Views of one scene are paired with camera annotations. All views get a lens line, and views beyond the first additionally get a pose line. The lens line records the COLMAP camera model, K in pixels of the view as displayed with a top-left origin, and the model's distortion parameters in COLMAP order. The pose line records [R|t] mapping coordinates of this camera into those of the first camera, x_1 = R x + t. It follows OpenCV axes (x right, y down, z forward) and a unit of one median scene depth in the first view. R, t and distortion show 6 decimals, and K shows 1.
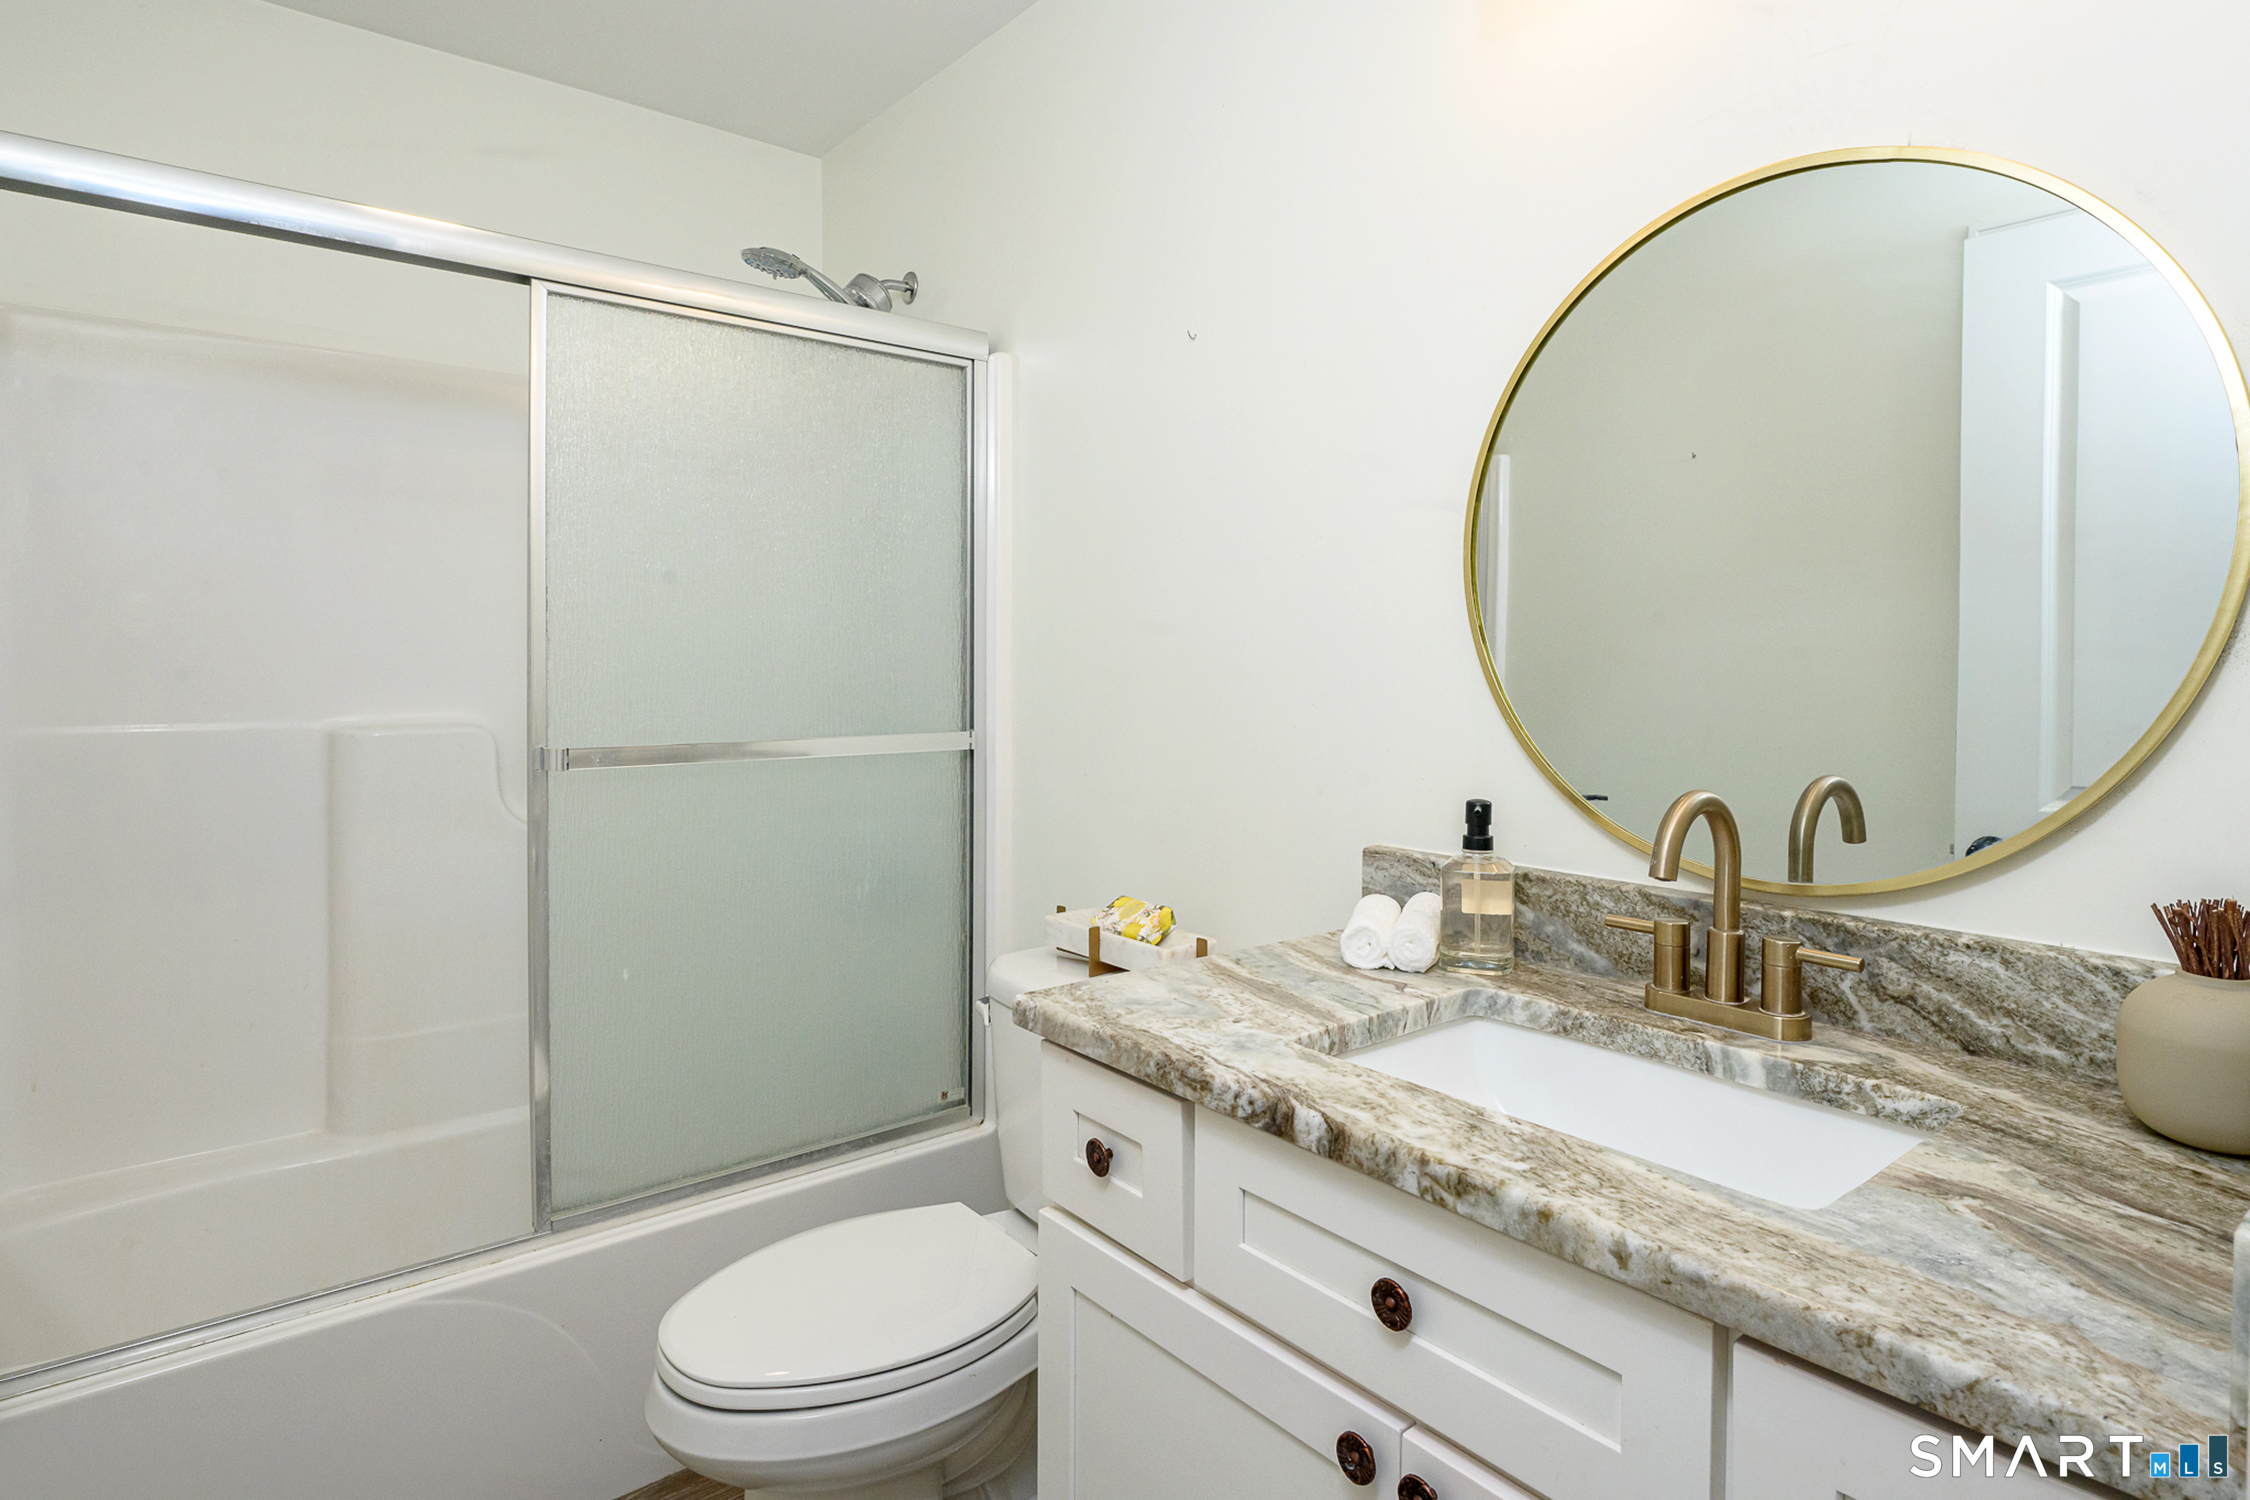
lens RADIAL K [[1206.6, 0, 1128.6], [0, 1206.6, 675.8], [0, 0, 1]] dist [-0.002706, -0.001167]
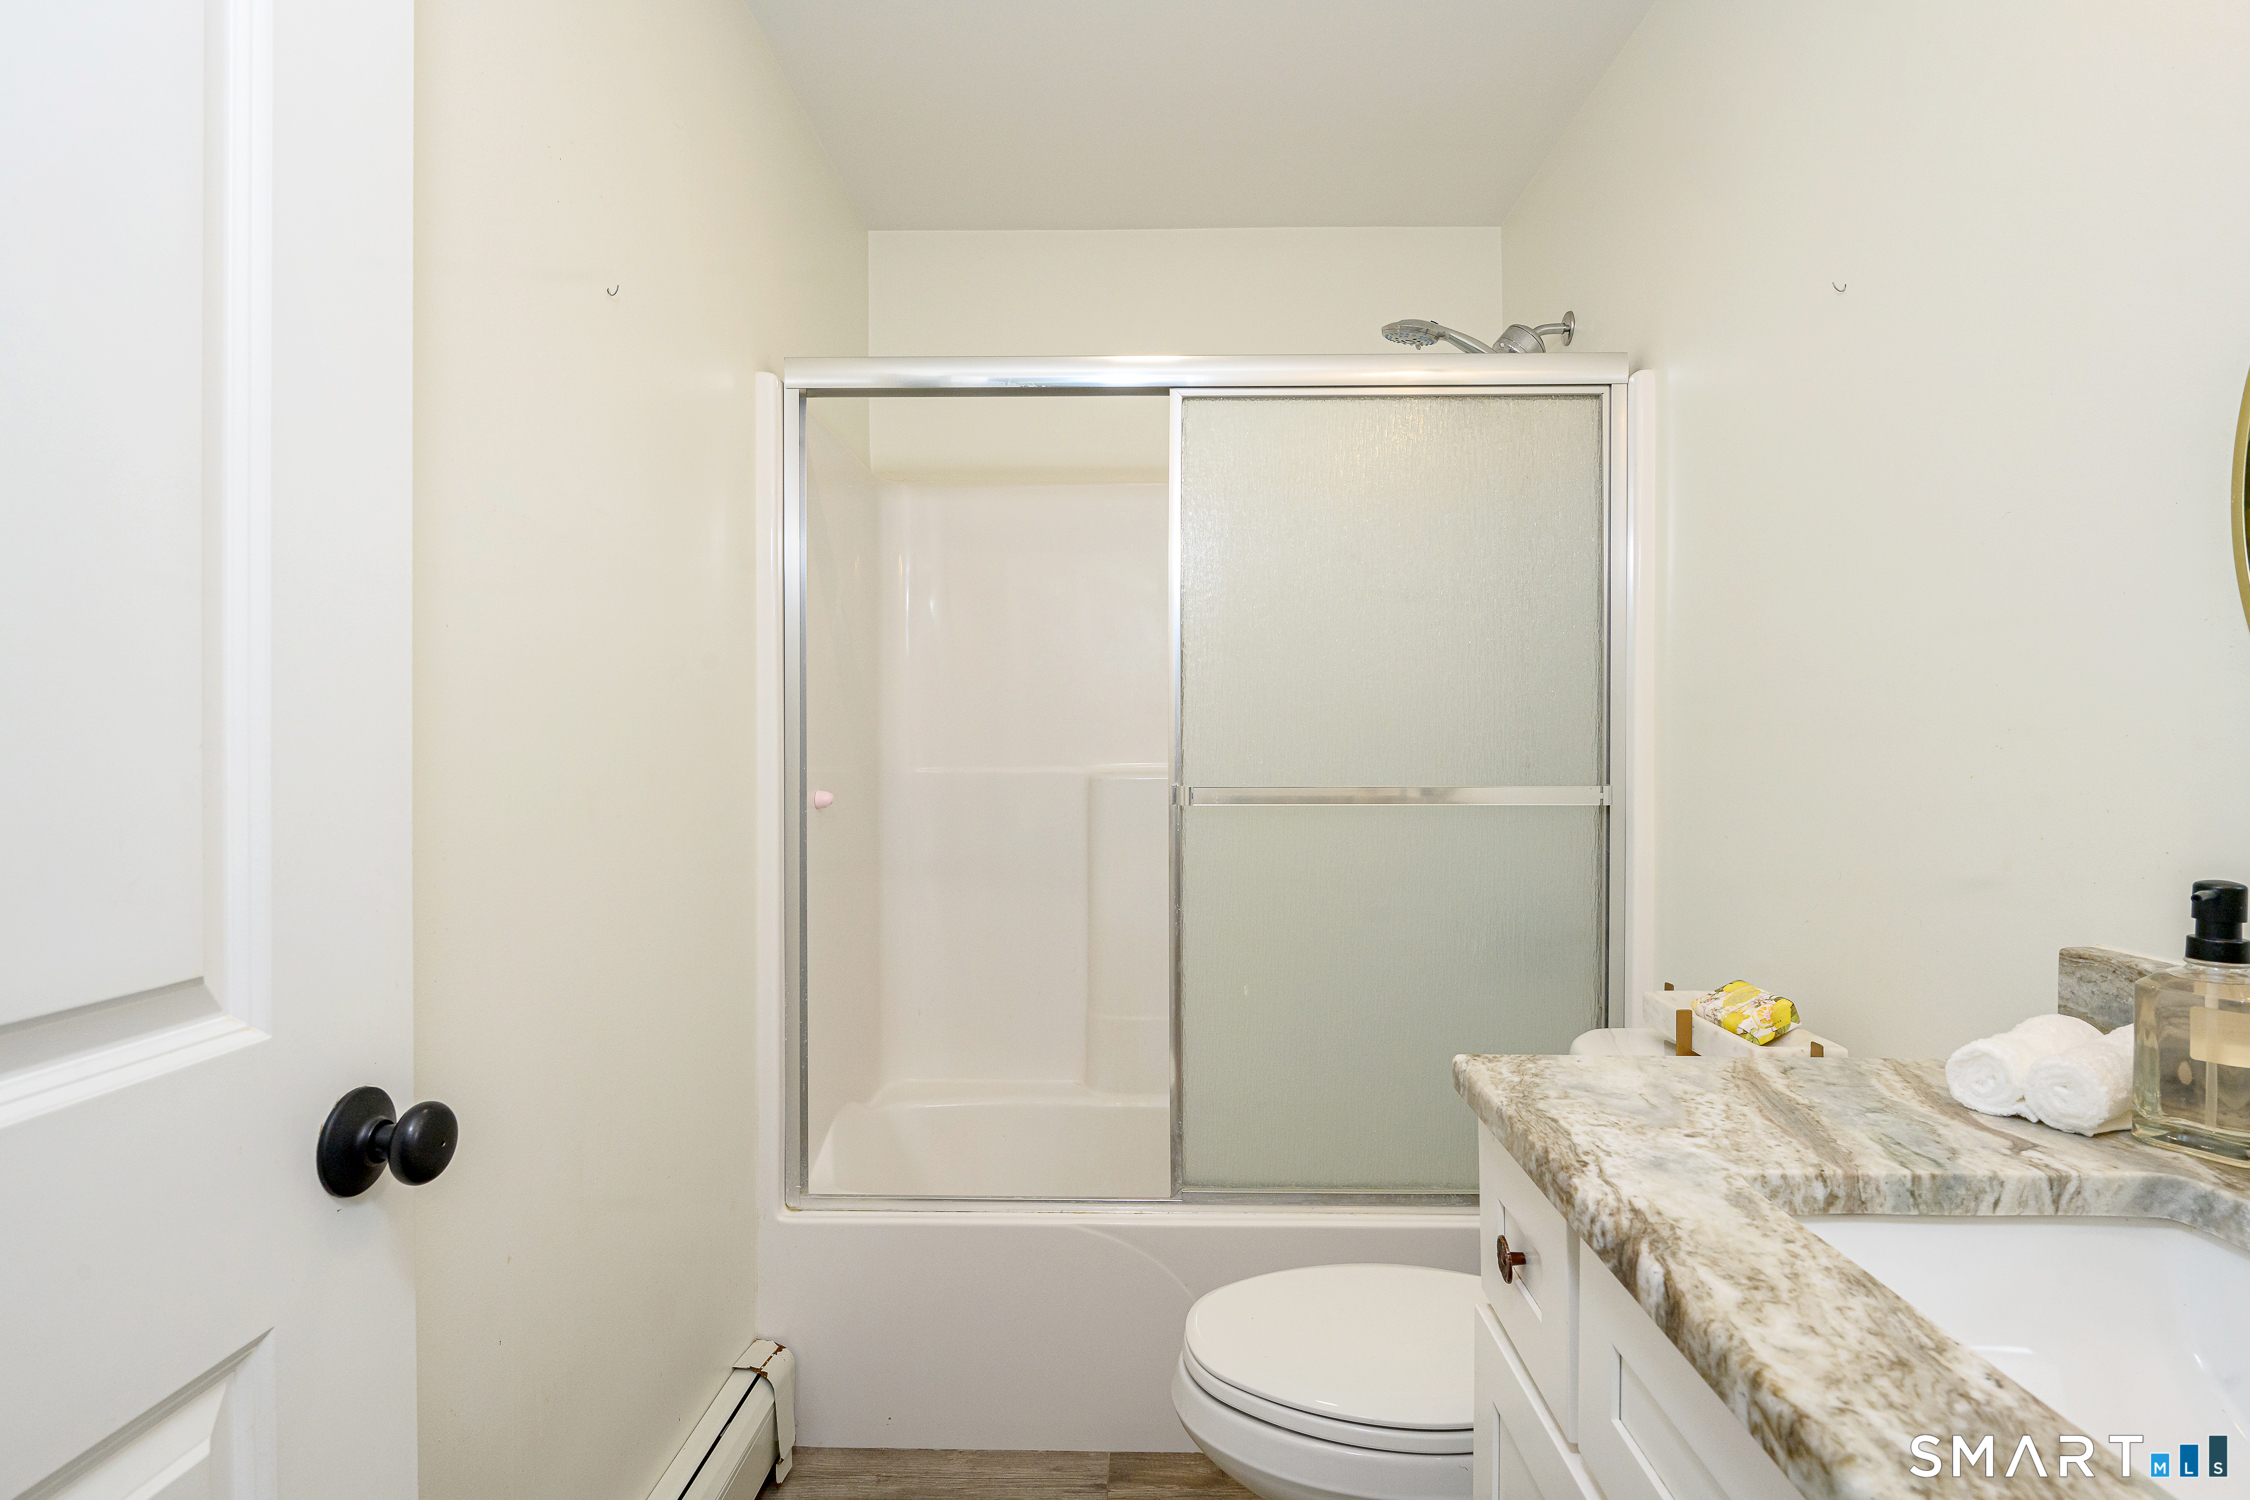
lens RADIAL K [[1100.8, 0, 1130.5], [0, 1100.8, 752.1], [0, 0, 1]] dist [-0.003969, -0.002344]
pose [[0.761163, 0.001182, -0.648559, 0.275850], [-0.004827, 0.999981, -0.003843, 0.049286], [0.648542, 0.006056, 0.761155, 0.244103]]
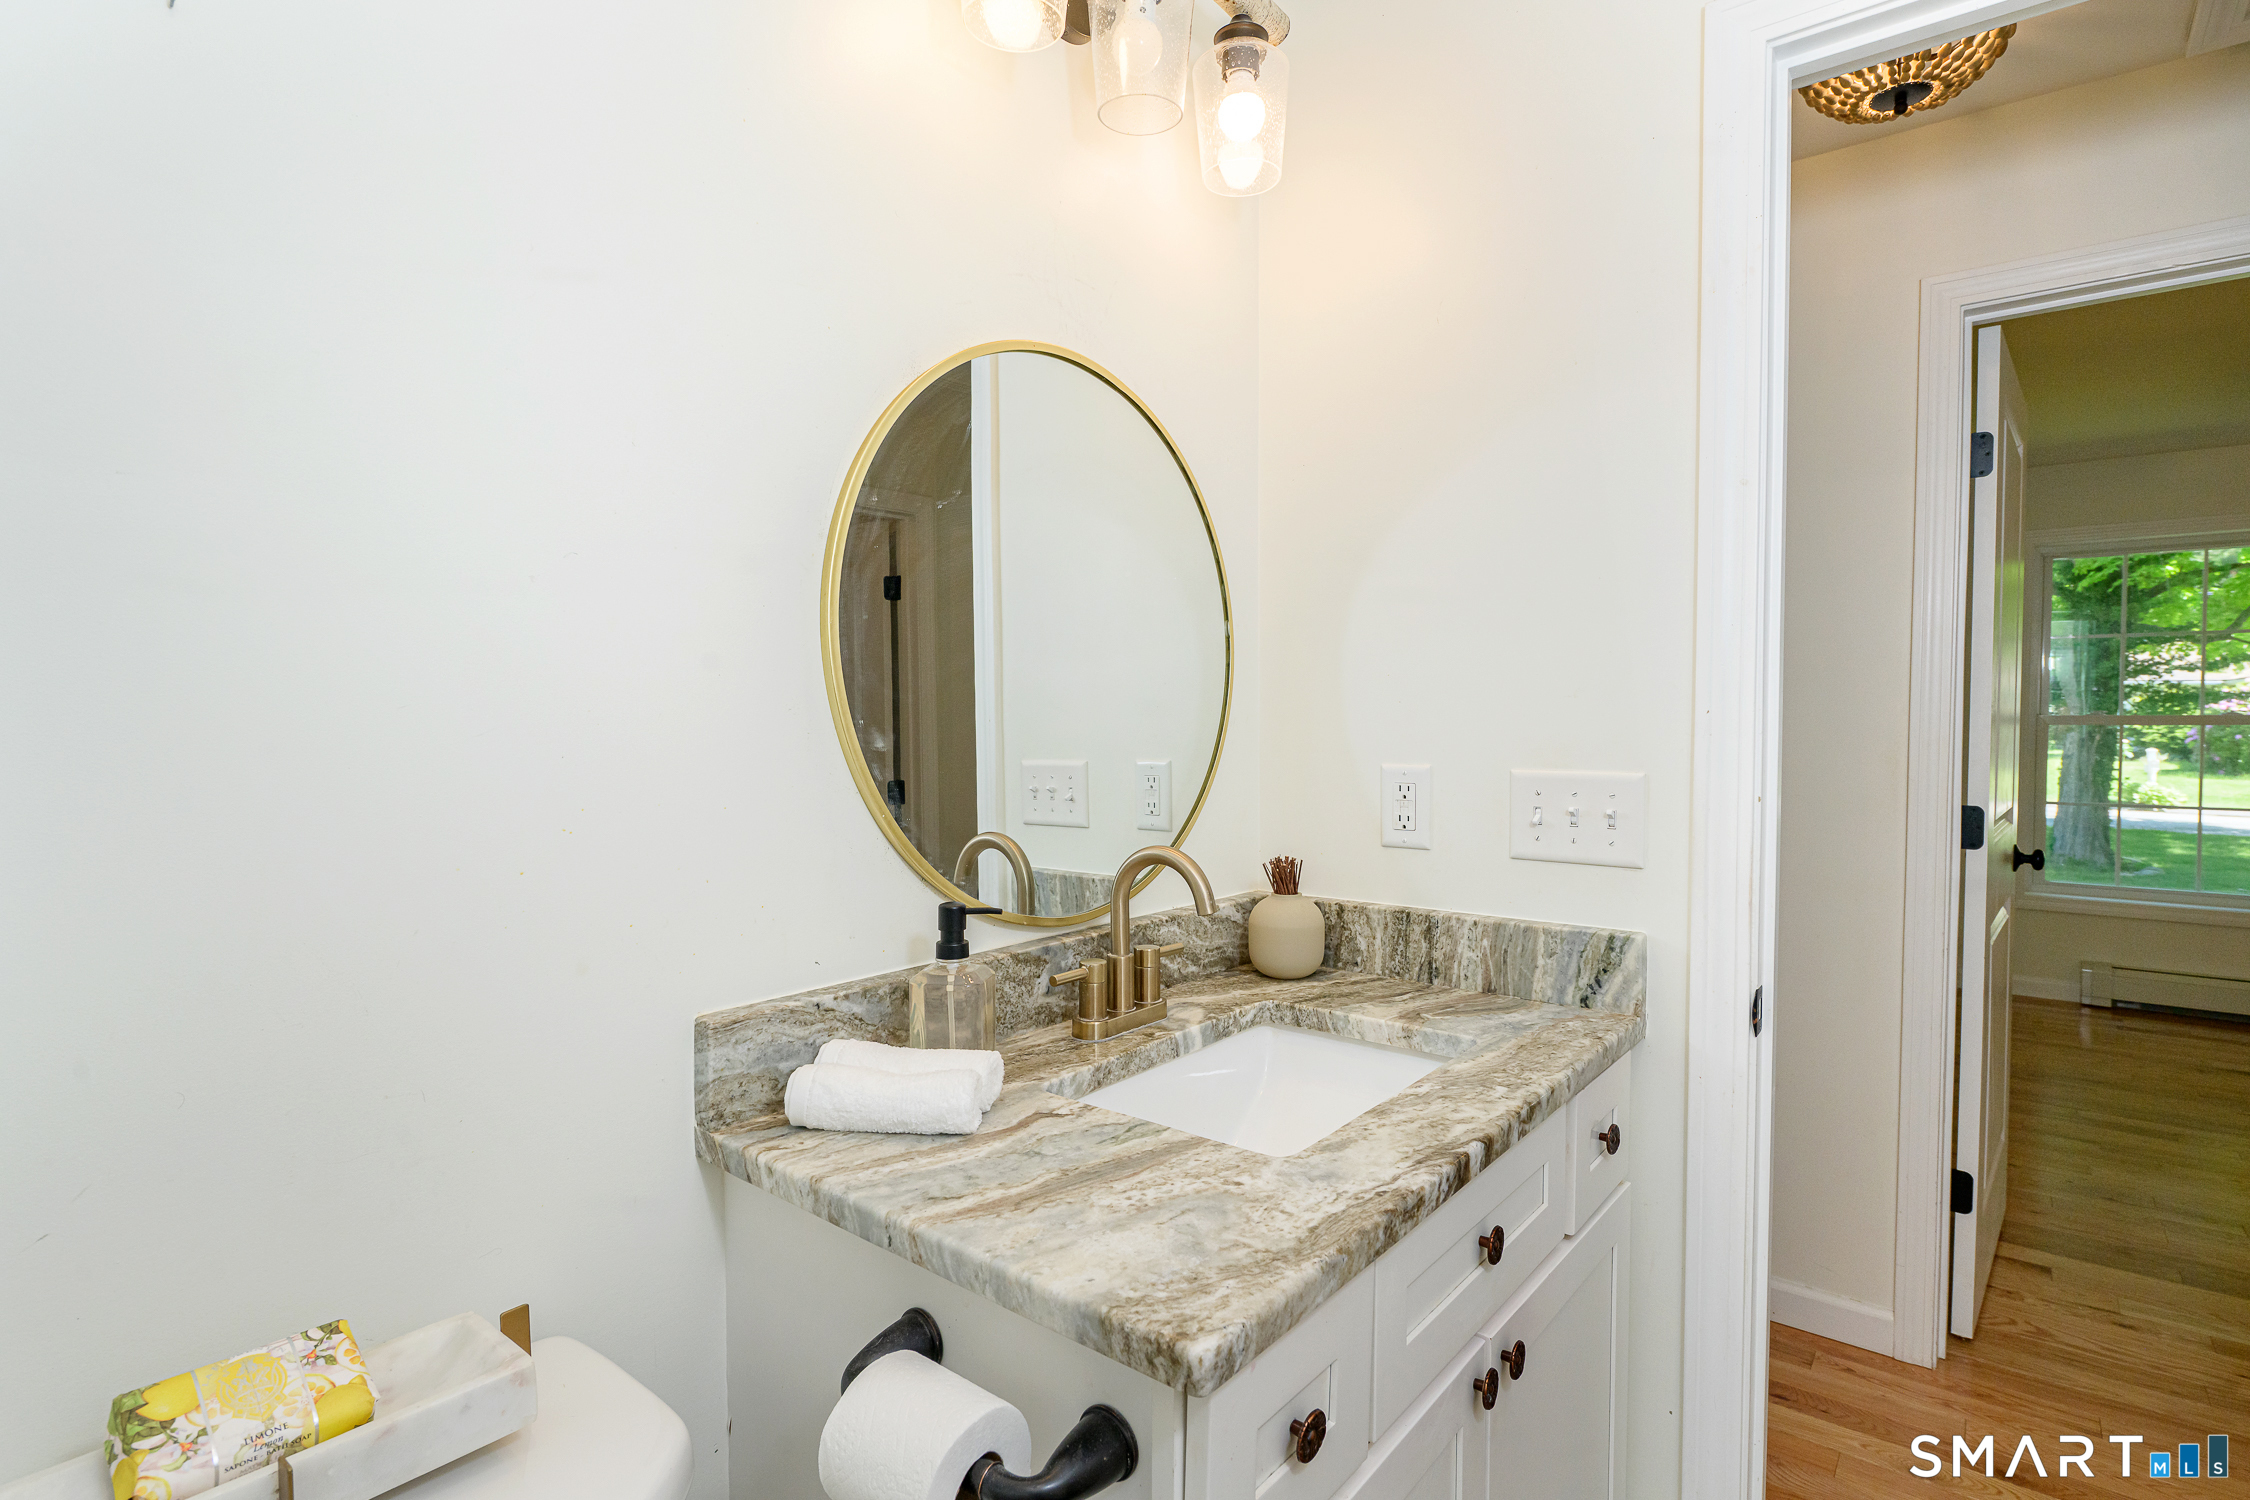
lens RADIAL K [[1100.8, 0, 1130.5], [0, 1100.8, 752.1], [0, 0, 1]] dist [-0.003969, -0.002344]
pose [[-0.204921, -0.034048, 0.978186, -0.657863], [0.009676, 0.999275, 0.036810, -0.048007], [-0.978731, 0.017008, -0.204443, 1.252731]]
